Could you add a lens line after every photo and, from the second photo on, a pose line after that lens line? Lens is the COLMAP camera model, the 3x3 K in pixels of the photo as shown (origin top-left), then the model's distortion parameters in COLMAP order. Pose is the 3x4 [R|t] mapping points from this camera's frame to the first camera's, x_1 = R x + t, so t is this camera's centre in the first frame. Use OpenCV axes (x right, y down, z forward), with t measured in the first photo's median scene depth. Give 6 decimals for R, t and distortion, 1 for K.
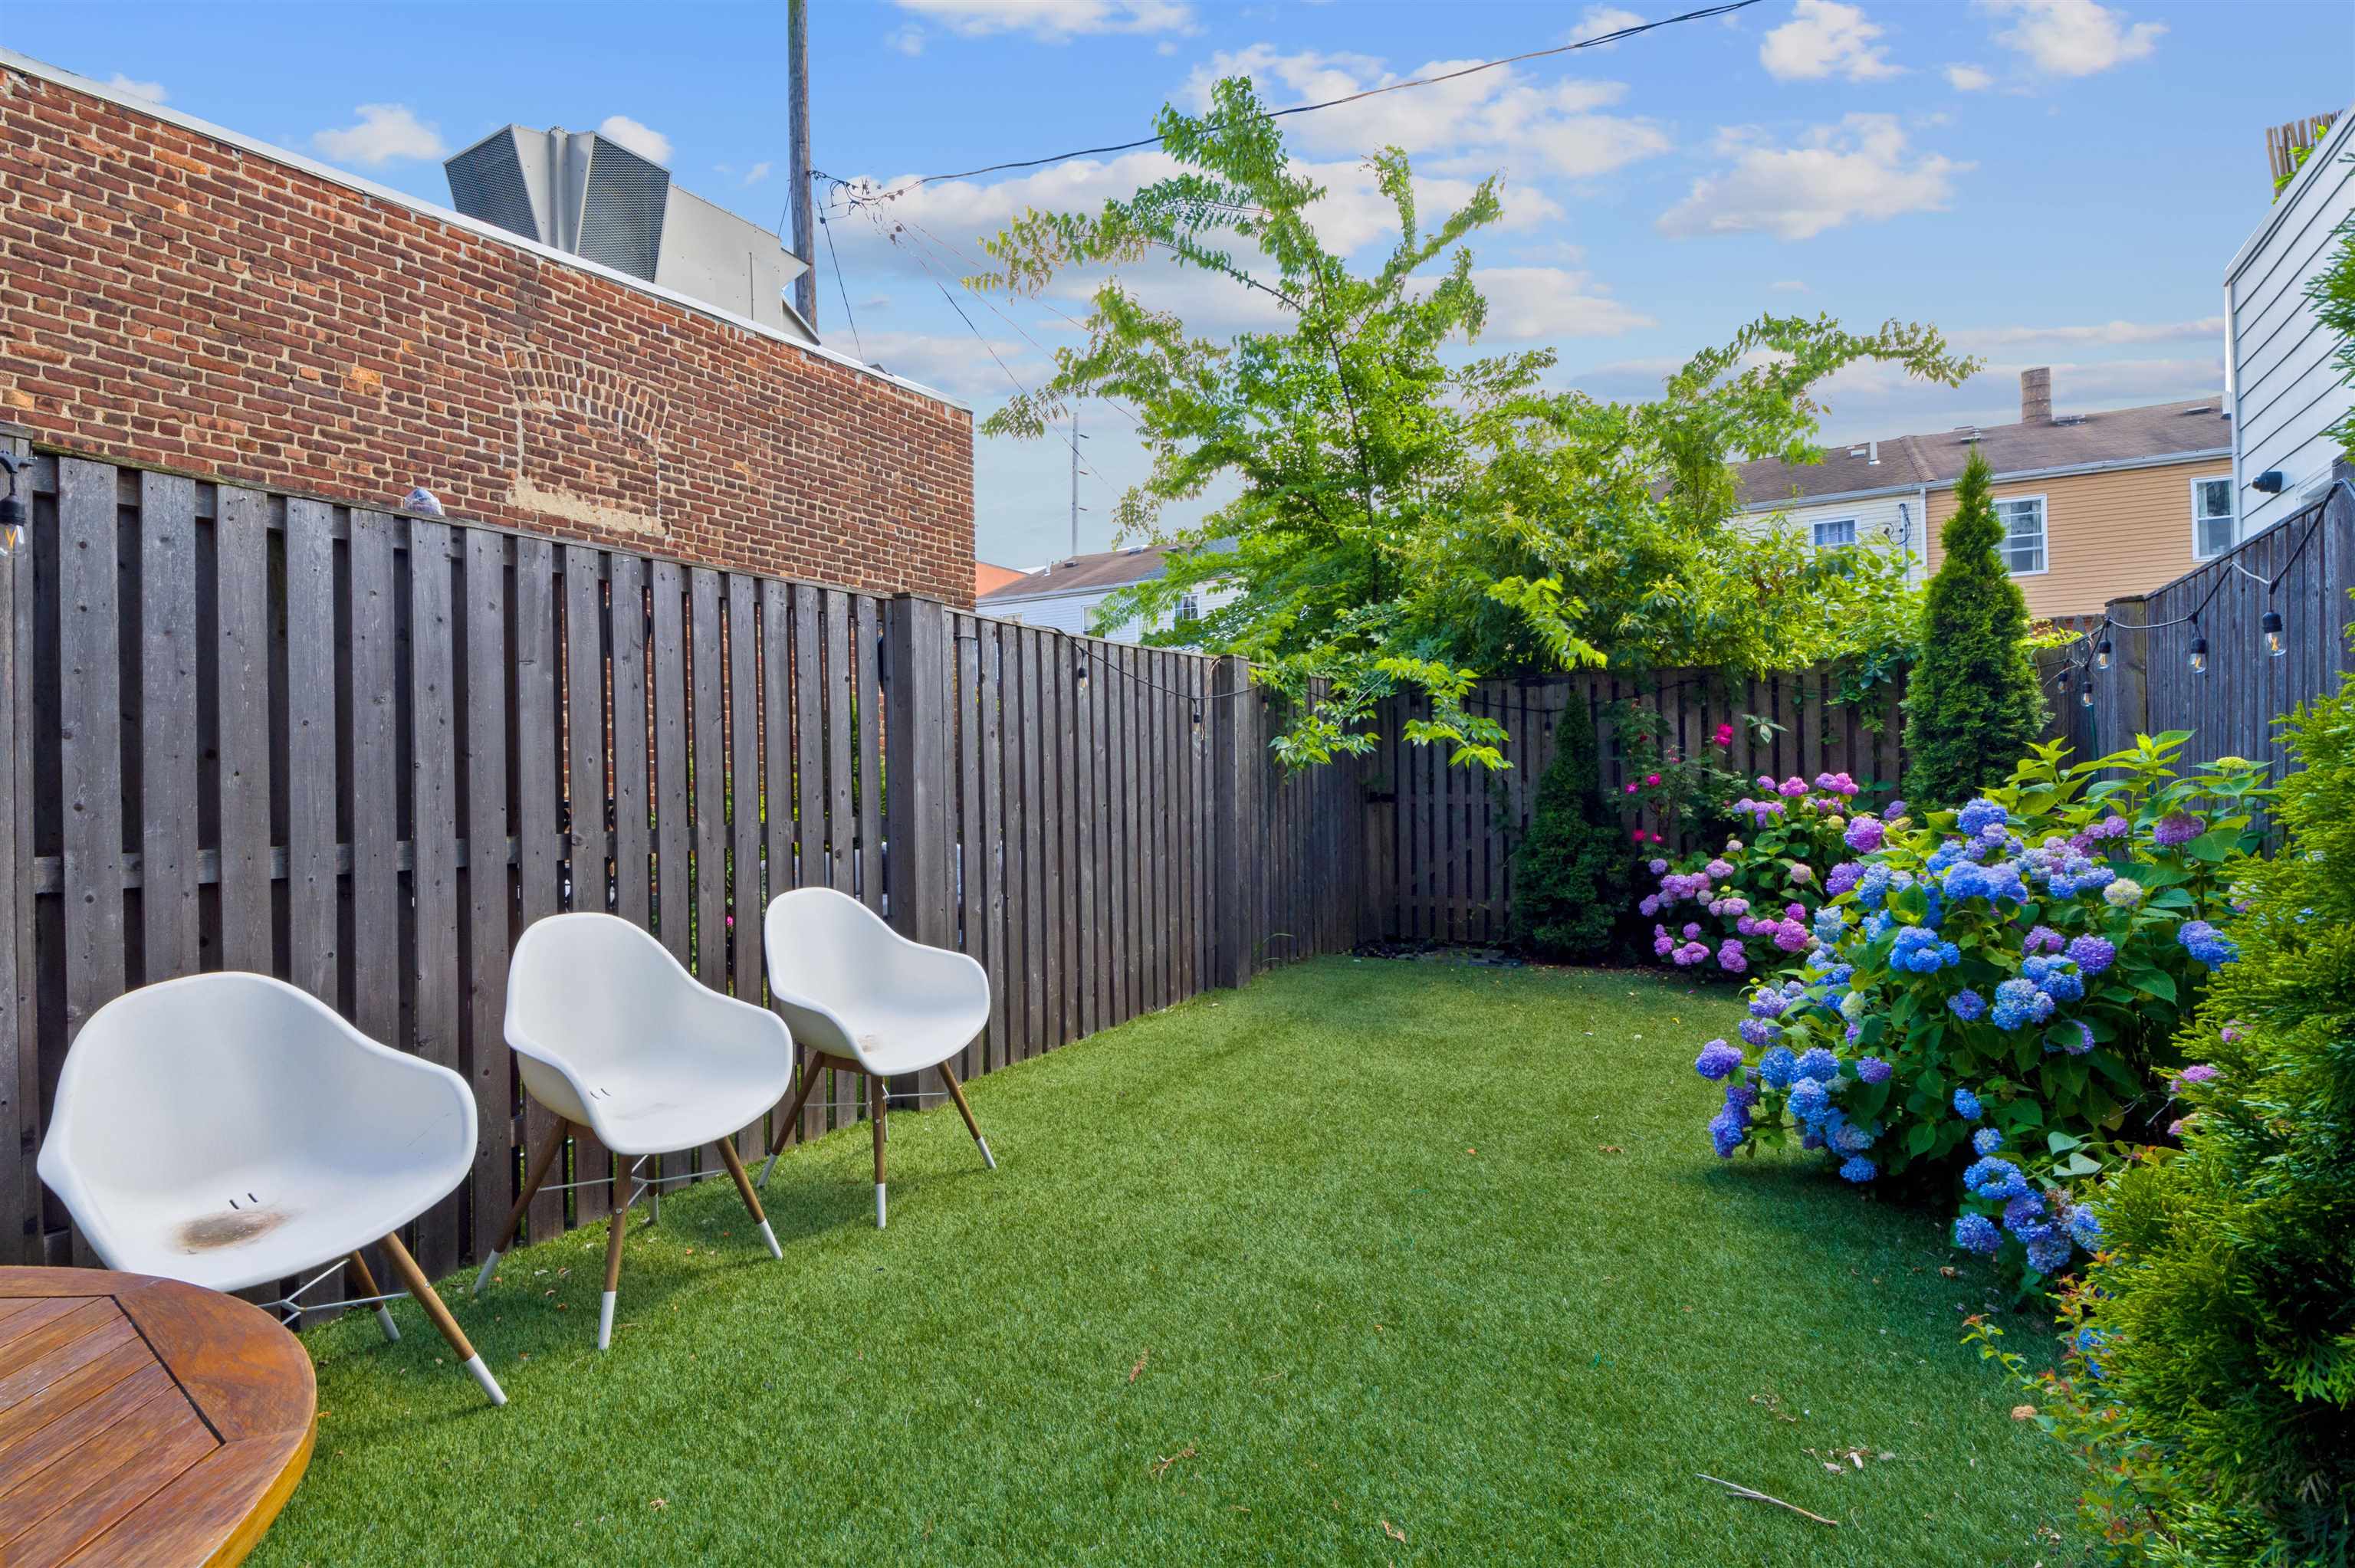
lens RADIAL K [[1137.3, 0, 1174.0], [0, 1137.3, 781.9], [0, 0, 1]] dist [0.009839, -0.015529]
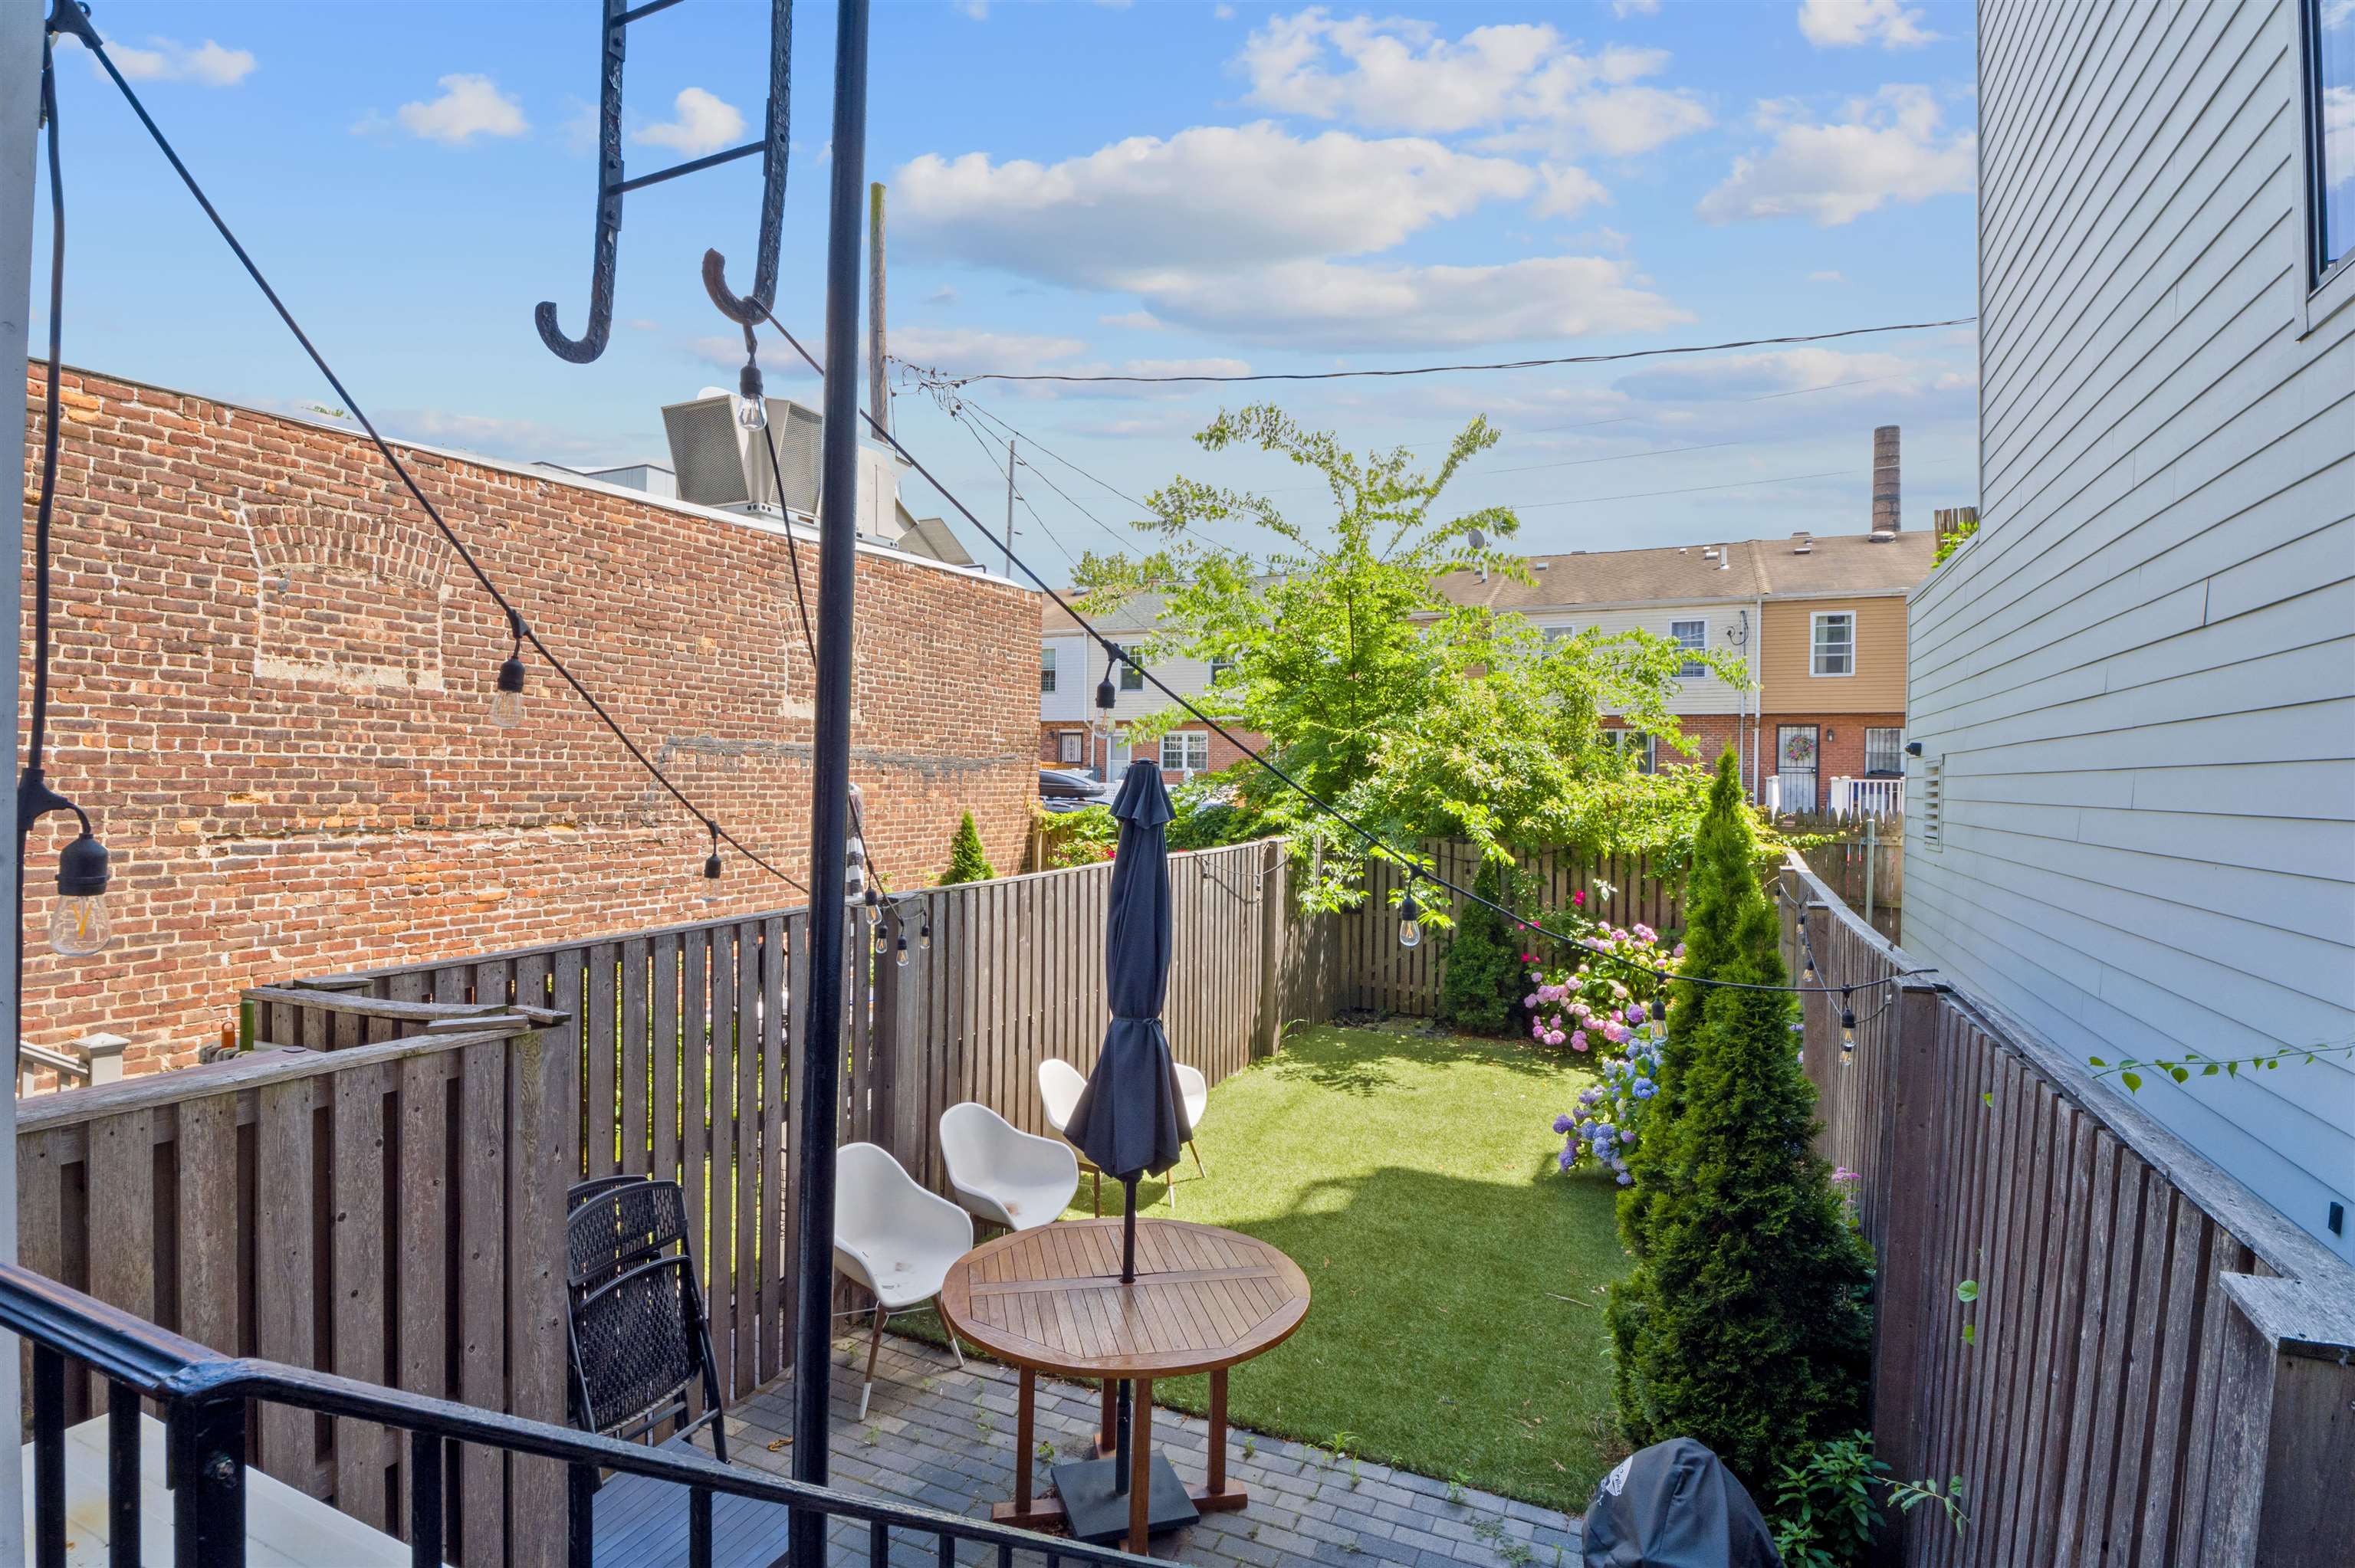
lens RADIAL K [[1157.4, 0, 1173.0], [0, 1157.4, 780.2], [0, 0, 1]] dist [0.029665, -0.030912]
pose [[0.994834, 0.028157, 0.097527, -0.248741], [-0.029586, 0.999474, 0.013244, -0.214510], [-0.097103, -0.016061, 0.995145, -0.565160]]
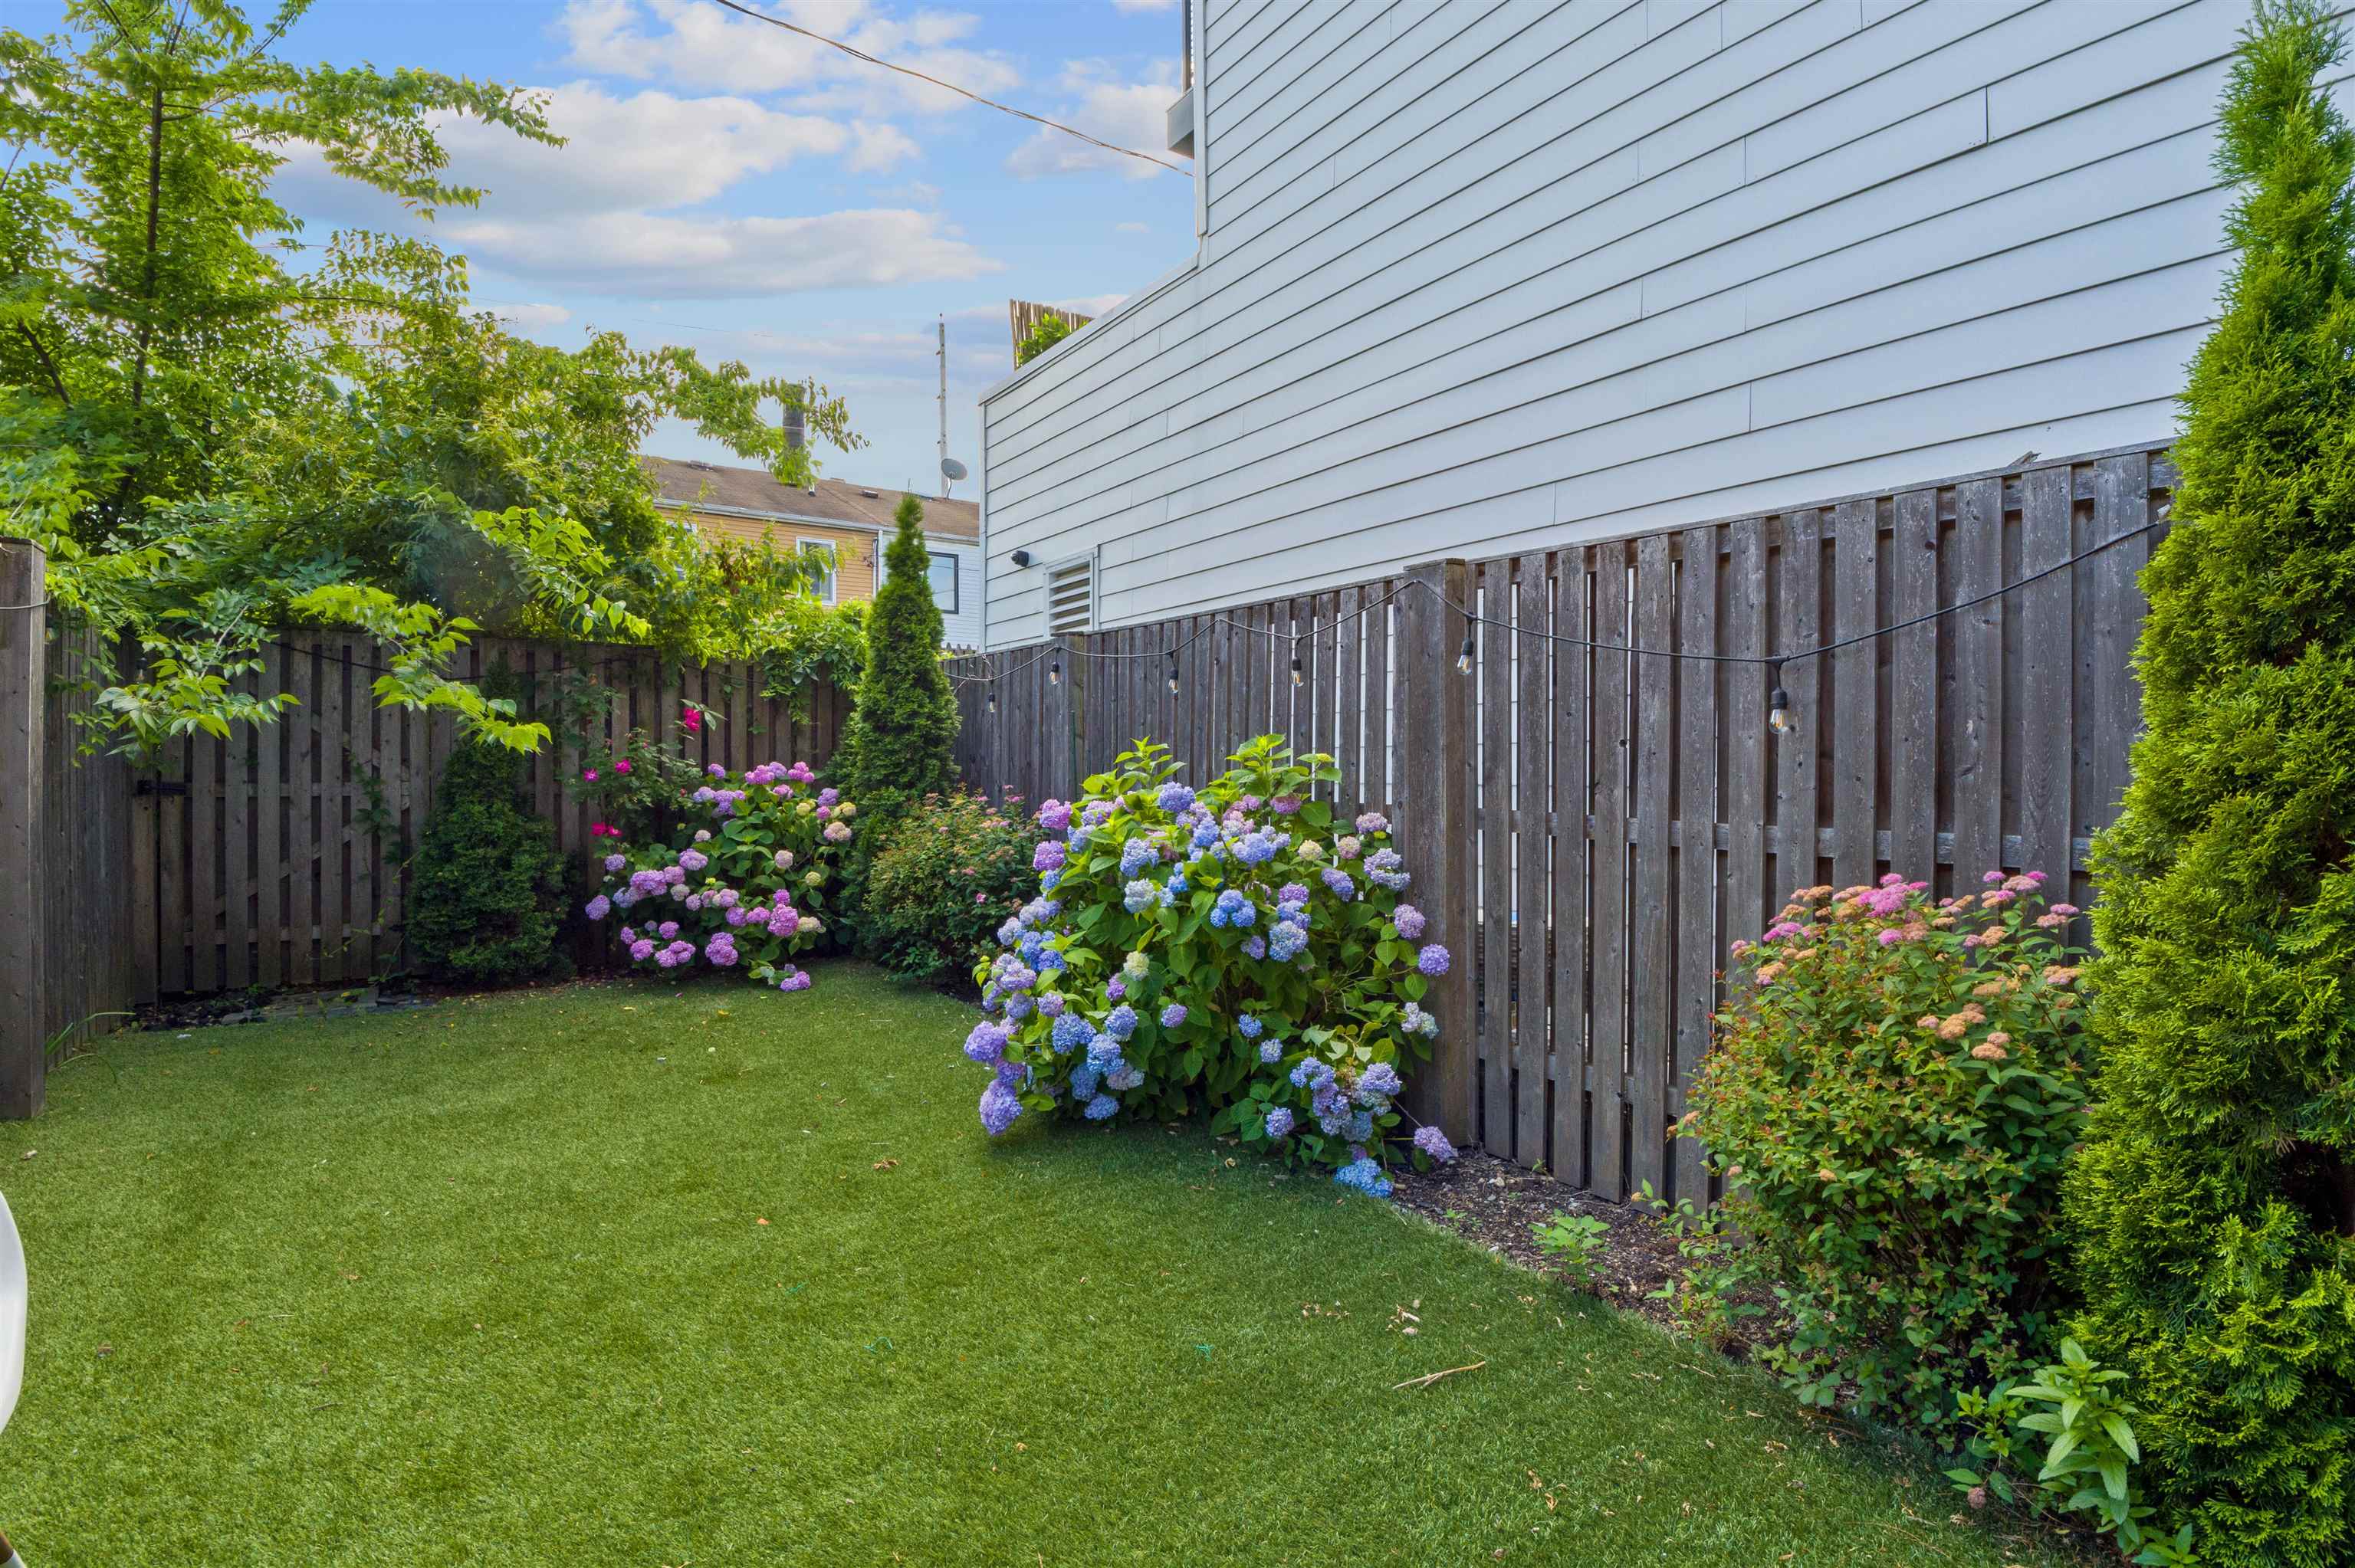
lens RADIAL K [[1123.6, 0, 1165.9], [0, 1123.6, 776.7], [0, 0, 1]] dist [0.000227, -0.028108]
pose [[0.414460, 0.006076, 0.910047, -0.210496], [-0.007359, 0.999967, -0.003325, 0.006244], [-0.910038, -0.005319, 0.414491, 0.253699]]
